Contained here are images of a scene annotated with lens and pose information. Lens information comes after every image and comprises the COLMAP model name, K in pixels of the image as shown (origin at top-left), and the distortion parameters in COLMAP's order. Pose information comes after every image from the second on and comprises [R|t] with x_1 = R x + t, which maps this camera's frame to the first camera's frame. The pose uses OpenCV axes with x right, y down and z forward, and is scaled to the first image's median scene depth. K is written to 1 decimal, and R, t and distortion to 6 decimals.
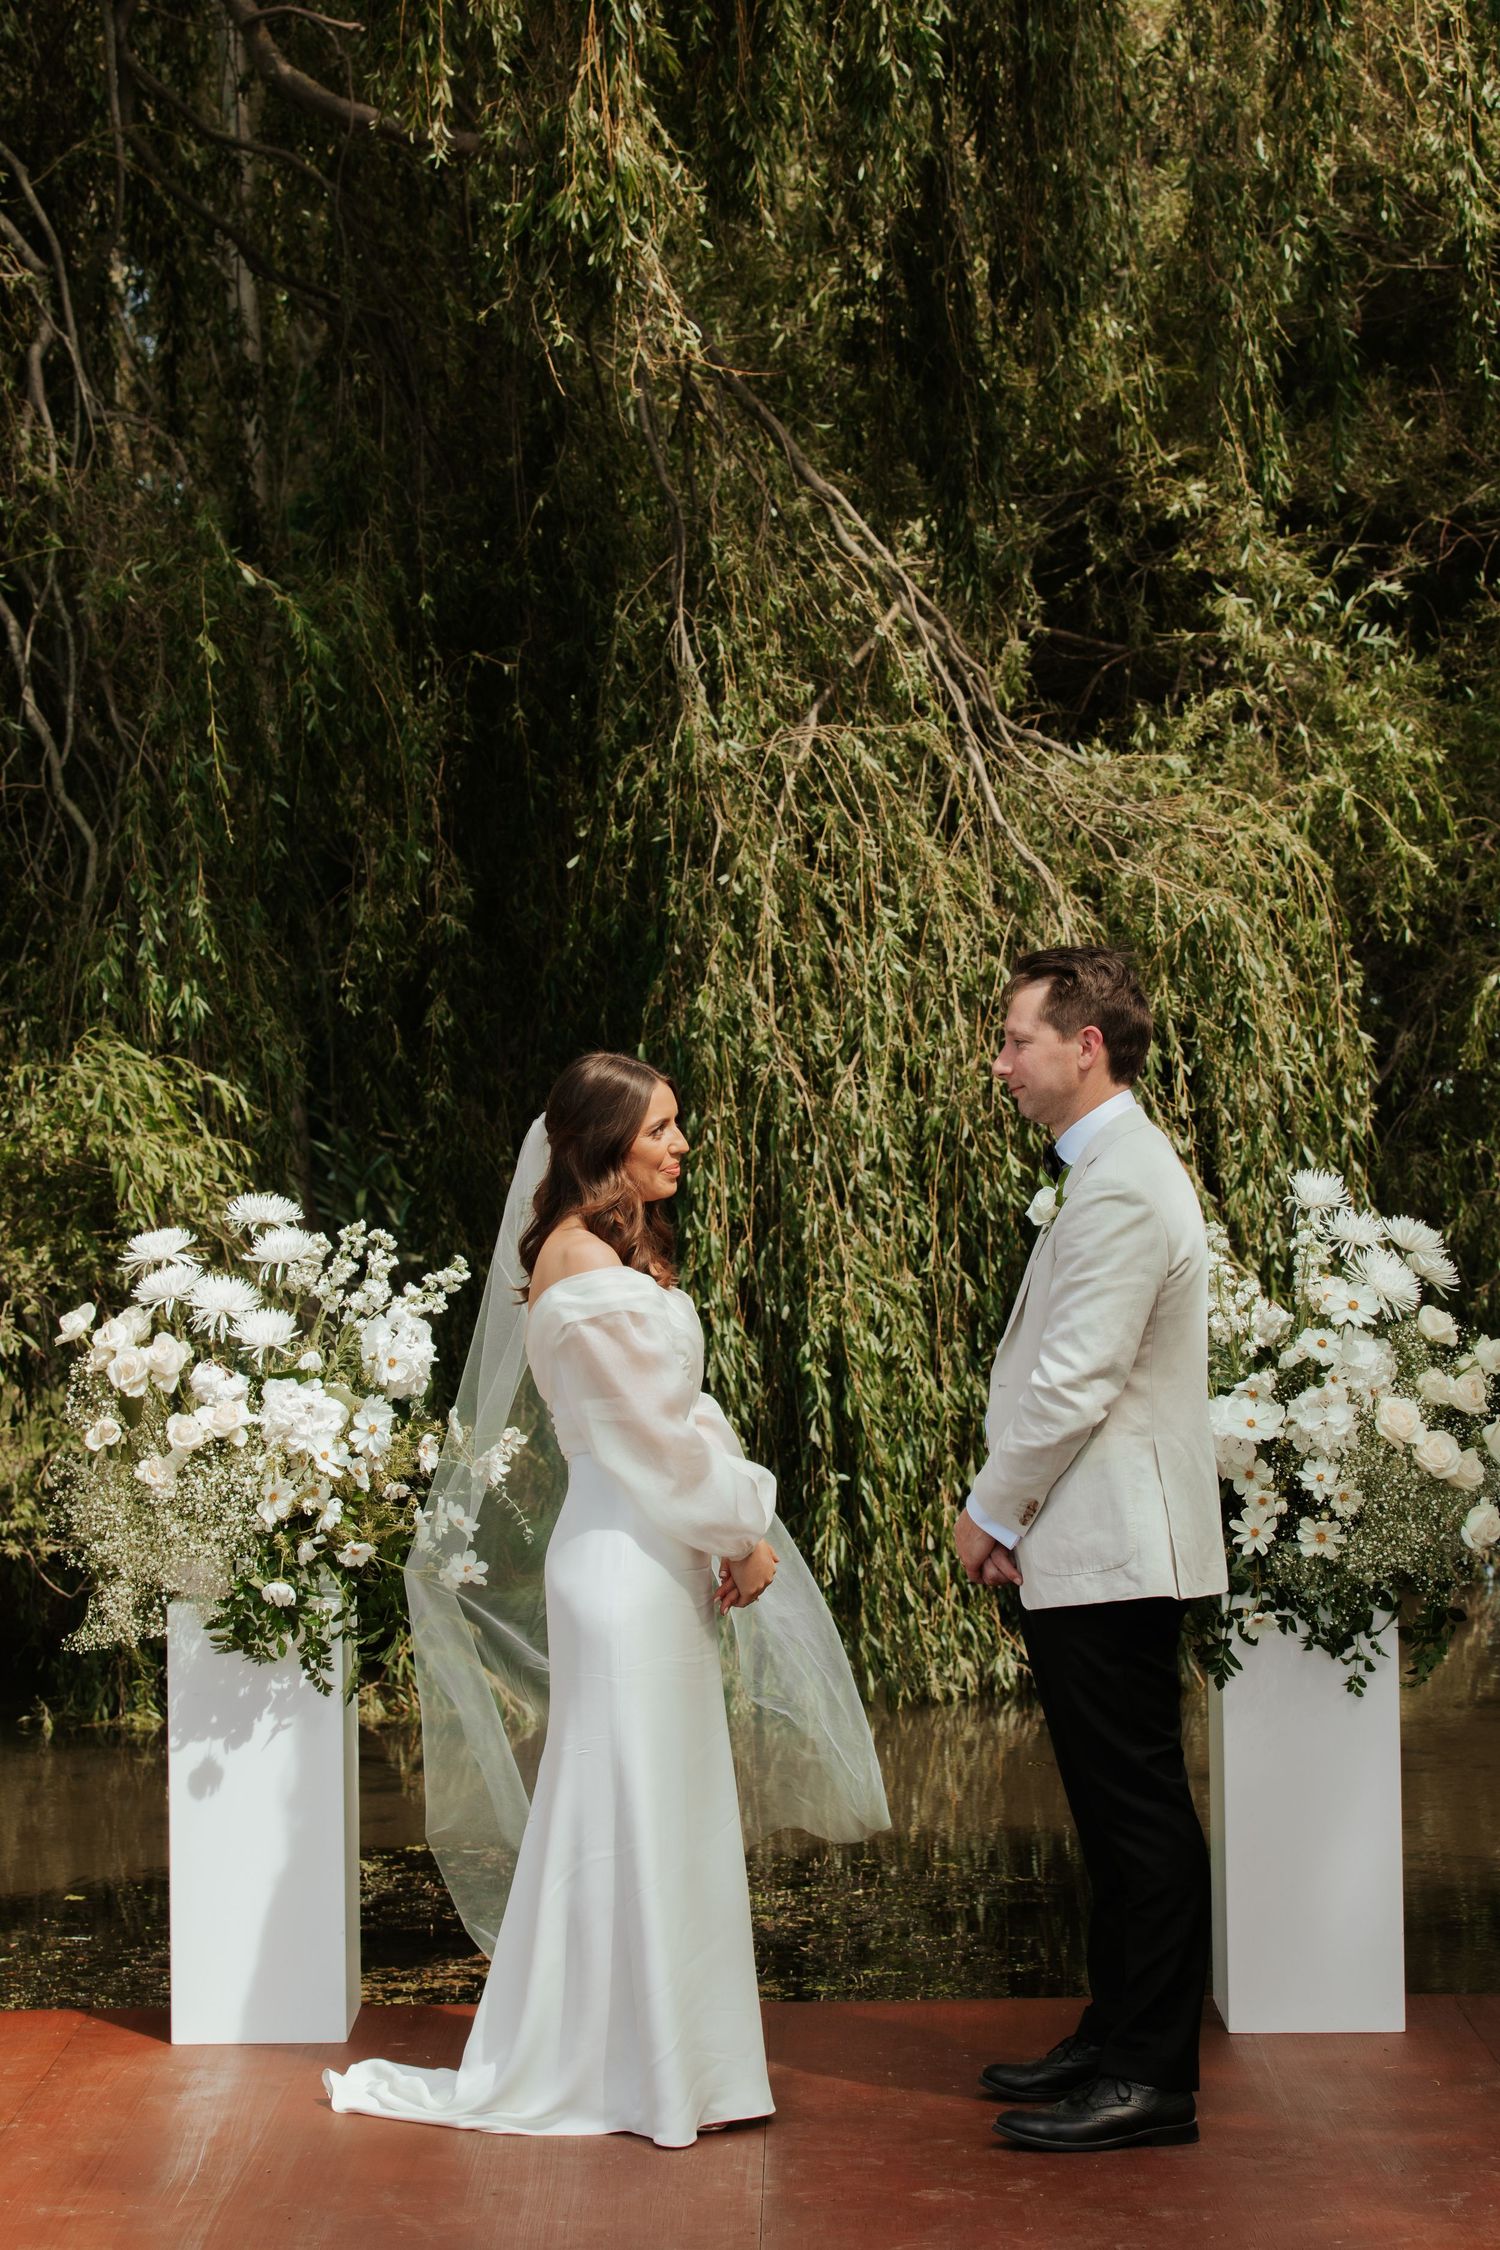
lens RADIAL K [[5140.0, 0, 751.5], [0, 5140.0, 1139.1], [0, 0, 1]] dist [0.304392, 0.000000]
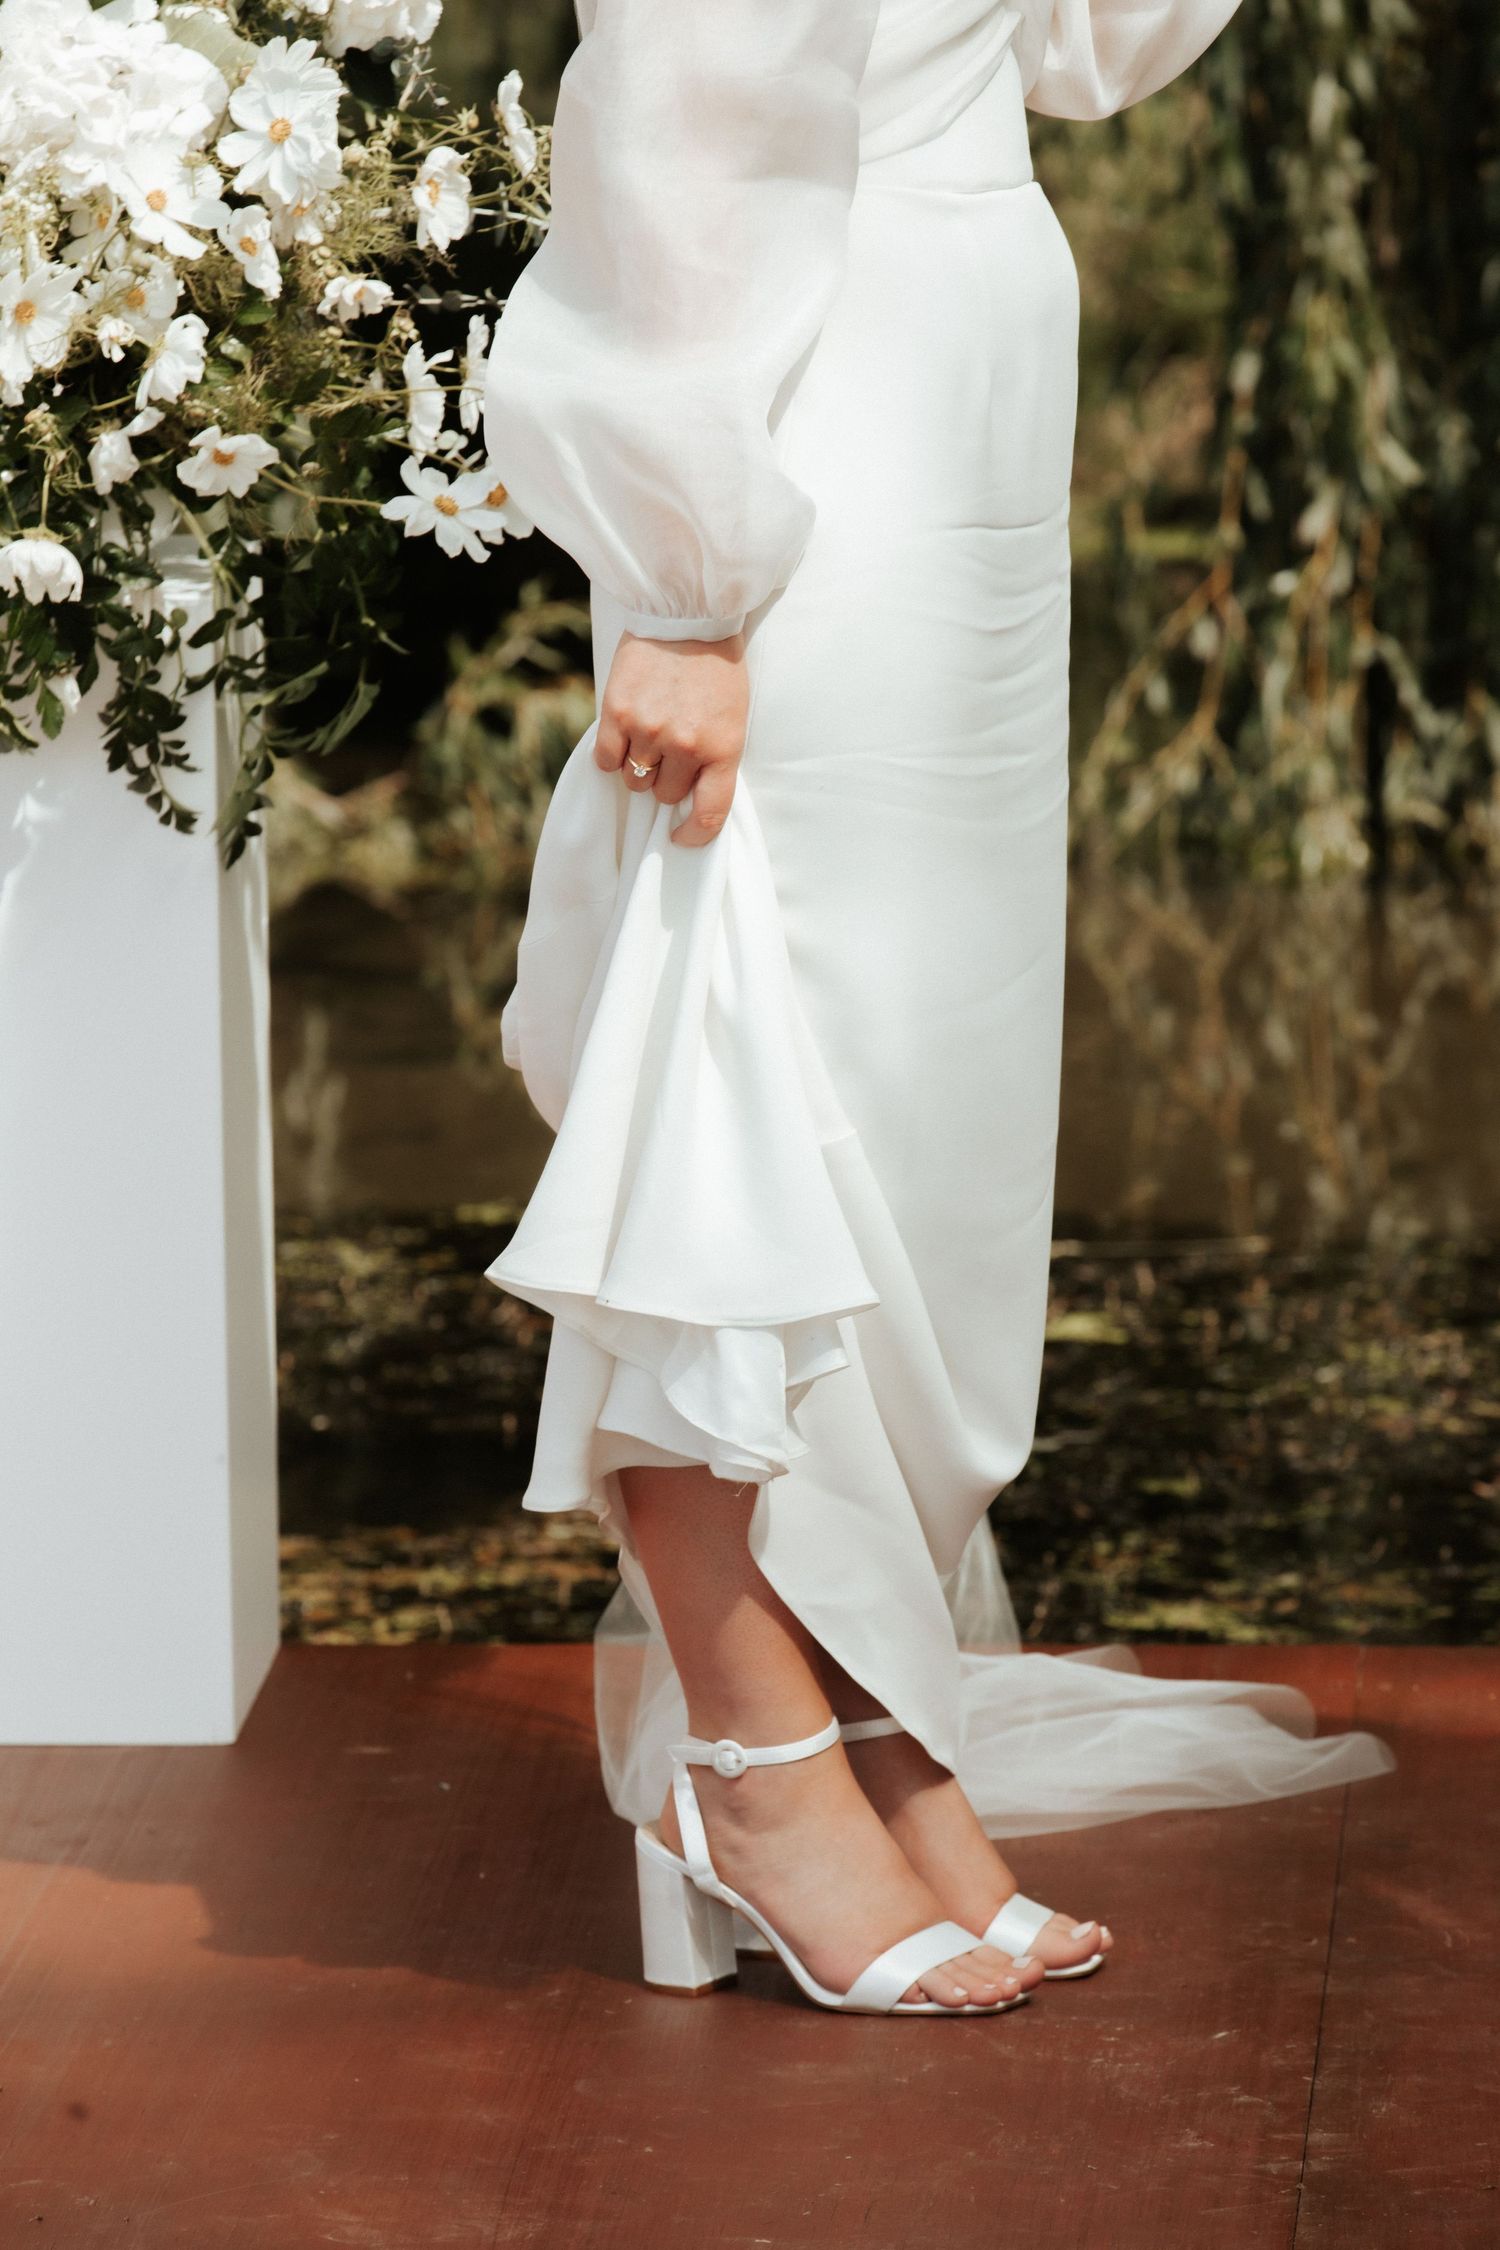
lens RADIAL K [[12508.9, 0, 749.9], [0, 12508.9, 1125.9], [0, 0, 1]] dist [-0.629764, 0.000000]
pose [[0.998730, 0.001689, -0.050352, 0.004786], [0.004891, 0.991467, 0.130265, 0.010344], [0.050142, -0.130346, 0.990200, 0.101363]]
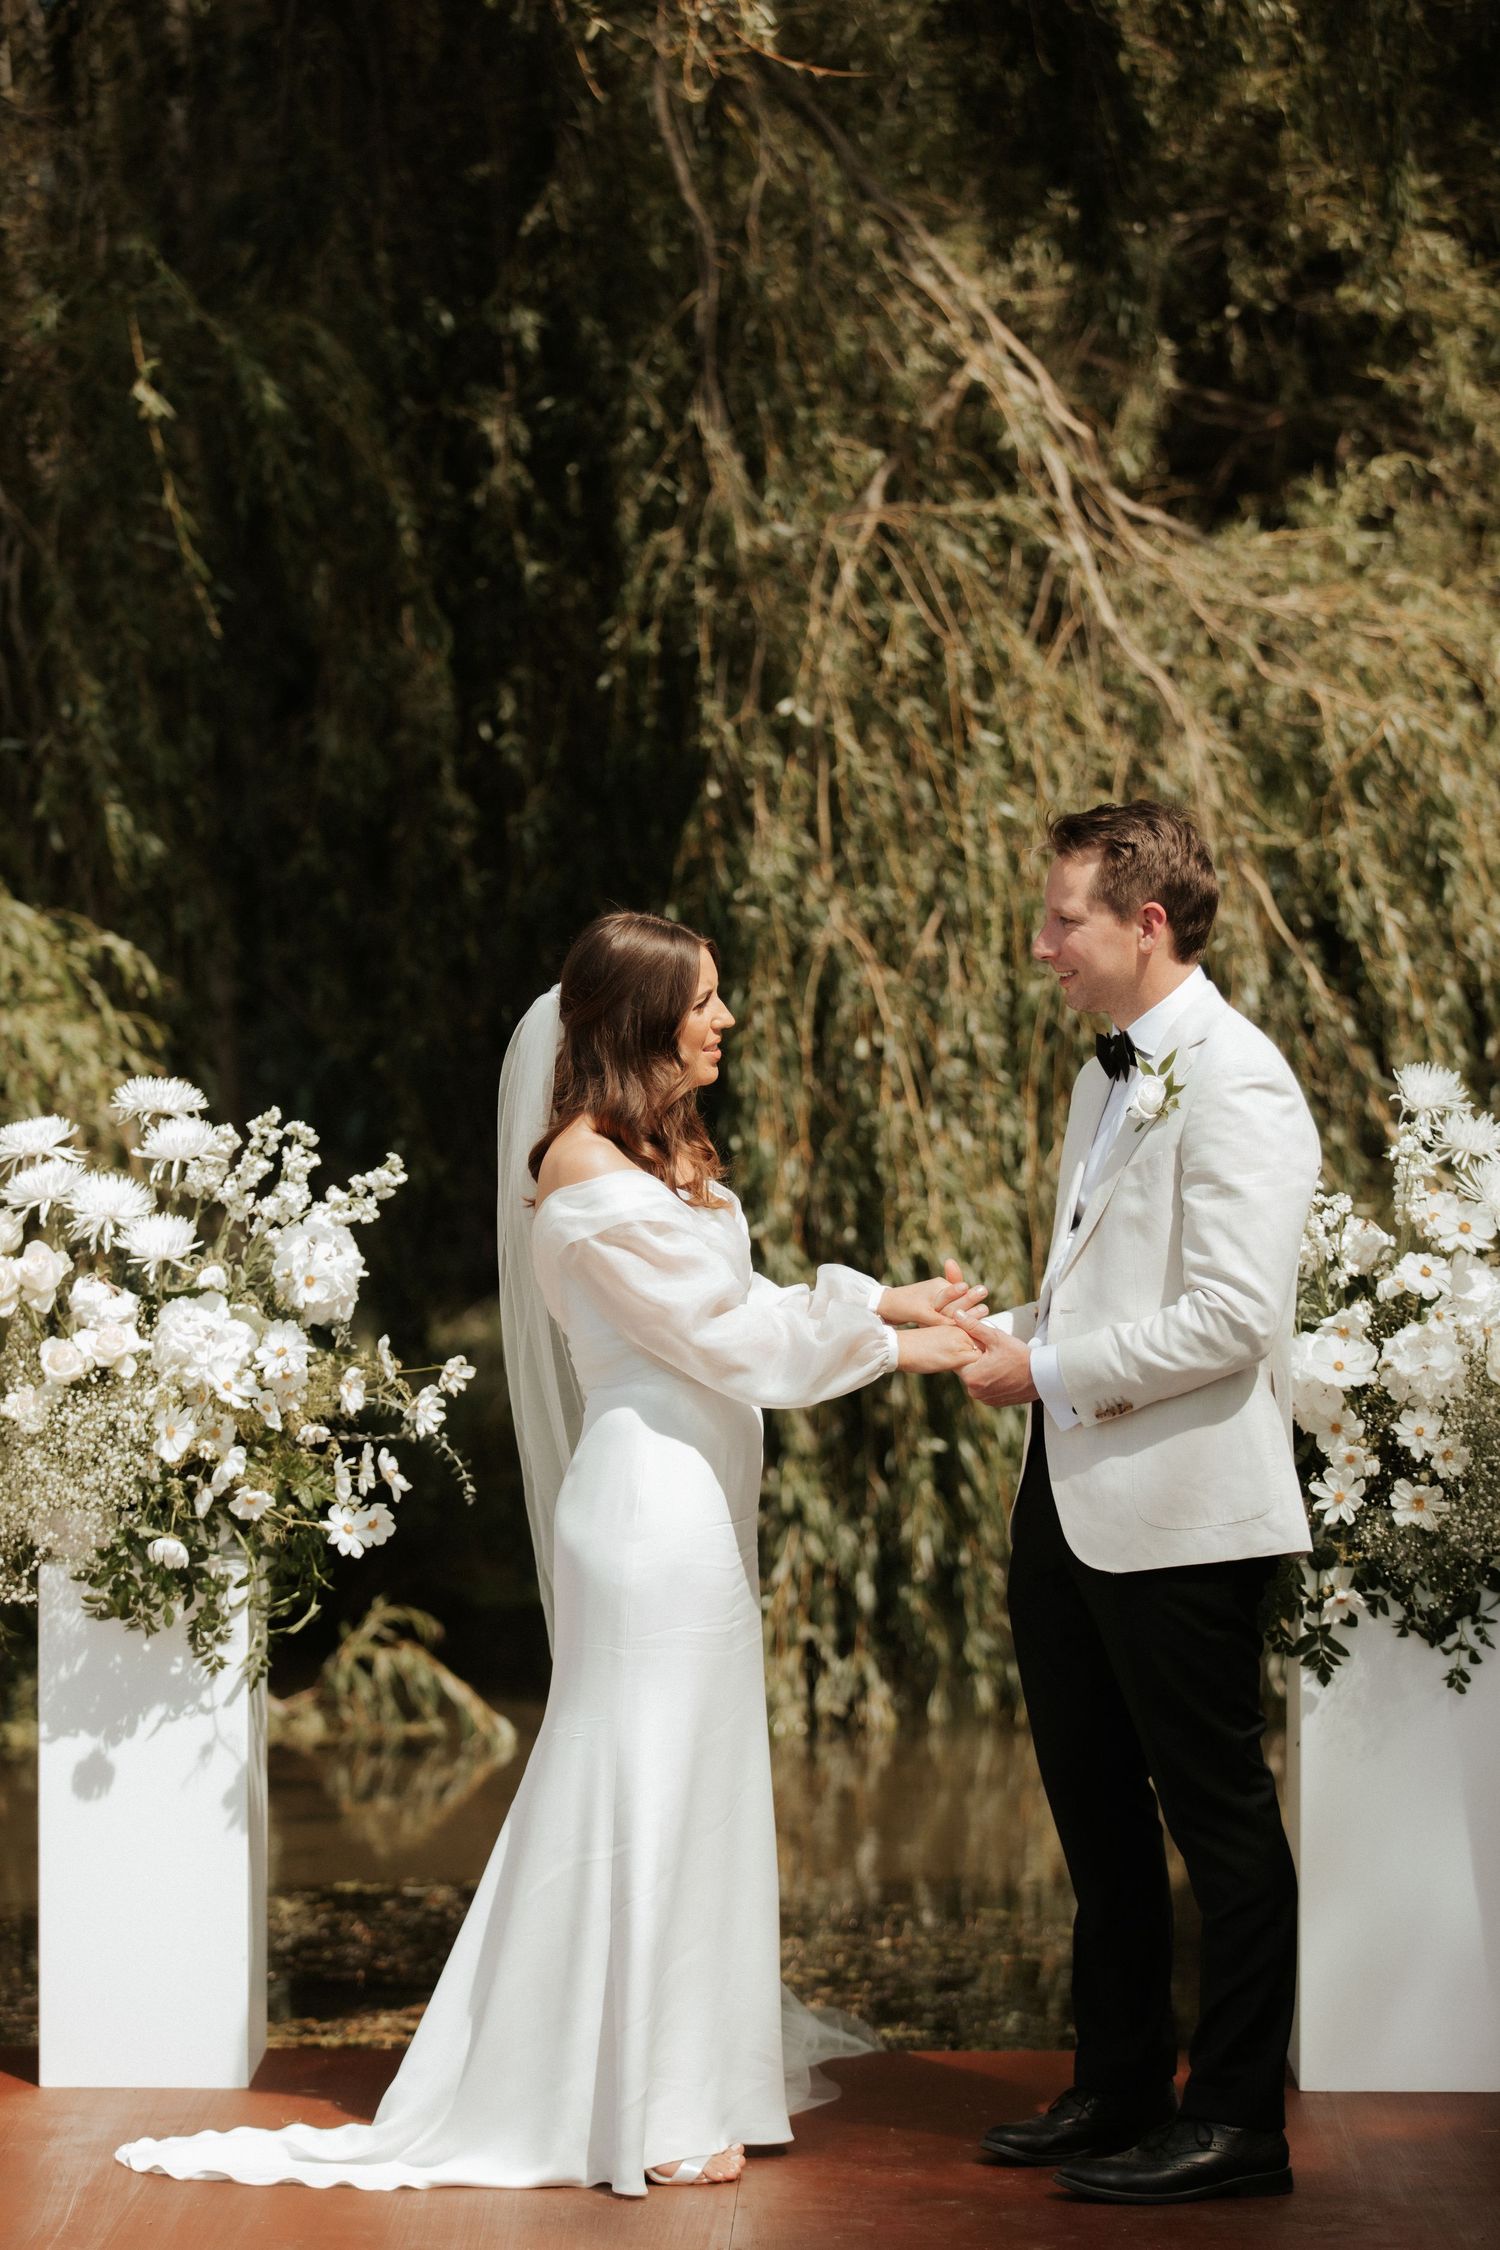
lens RADIAL K [[6592.1, 0, 797.4], [0, 6592.1, 1072.8], [0, 0, 1]] dist [0.197614, 0.000000]
pose [[0.999917, 0.012418, -0.003314, 0.012067], [-0.012392, 0.999893, 0.007767, 0.000370], [0.003410, -0.007725, 0.999964, -0.068187]]
